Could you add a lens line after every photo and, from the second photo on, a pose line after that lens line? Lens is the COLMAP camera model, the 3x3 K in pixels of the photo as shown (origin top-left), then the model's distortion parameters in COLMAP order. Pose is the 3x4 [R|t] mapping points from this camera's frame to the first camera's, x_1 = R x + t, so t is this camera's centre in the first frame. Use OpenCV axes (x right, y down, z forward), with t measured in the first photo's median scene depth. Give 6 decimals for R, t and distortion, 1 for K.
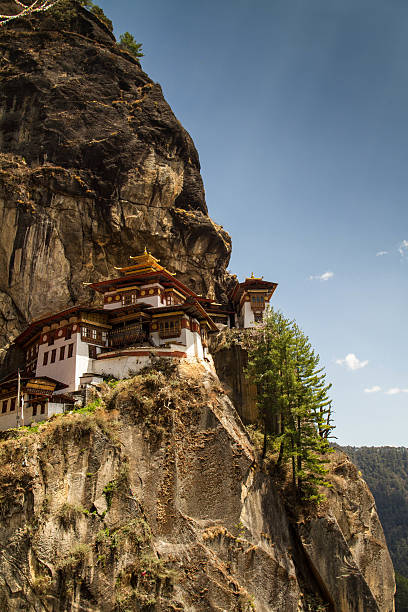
lens RADIAL K [[675.9, 0, 202.1], [0, 675.9, 306.6], [0, 0, 1]] dist [-0.045327, 0.000000]
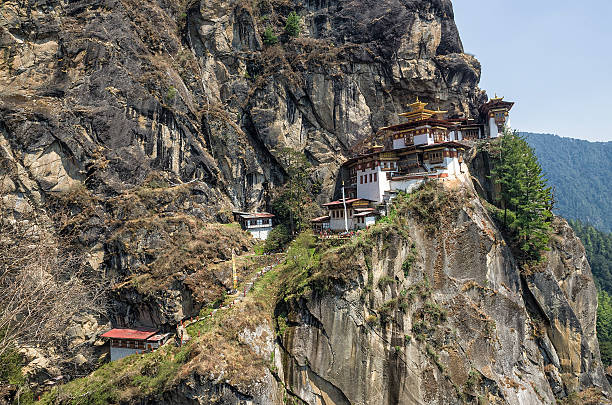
lens RADIAL K [[459.4, 0, 304.6], [0, 459.4, 199.5], [0, 0, 1]] dist [-0.032082, -0.011105]
pose [[0.928519, -0.043880, -0.368682, 0.053856], [0.159038, 0.944287, 0.288147, -0.219623], [0.335498, -0.326184, 0.883767, -0.073279]]
